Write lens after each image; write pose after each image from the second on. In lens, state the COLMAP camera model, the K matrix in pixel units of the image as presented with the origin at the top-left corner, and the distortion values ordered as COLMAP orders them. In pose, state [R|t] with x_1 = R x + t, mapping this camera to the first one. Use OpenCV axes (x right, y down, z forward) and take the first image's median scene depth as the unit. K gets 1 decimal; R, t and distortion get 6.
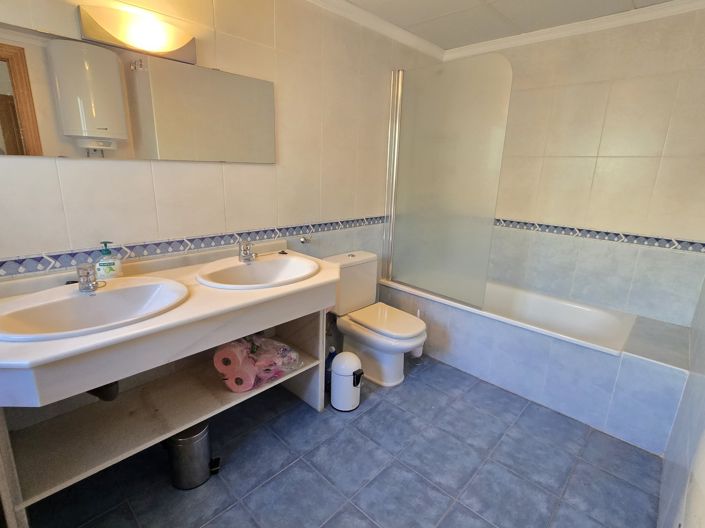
lens RADIAL K [[355.9, 0, 349.9], [0, 355.9, 262.4], [0, 0, 1]] dist [0.001612, -0.002872]
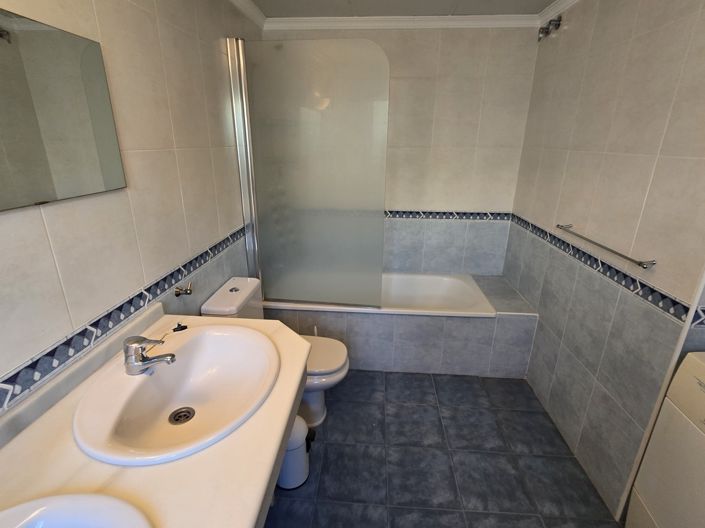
lens RADIAL K [[355.9, 0, 351.4], [0, 355.9, 264.3], [0, 0, 1]] dist [0.001612, -0.002872]
pose [[0.769572, -0.231819, 0.594995, -0.283936], [0.178745, 0.972731, 0.147799, -0.164144], [-0.613033, -0.007389, 0.790023, 0.291283]]
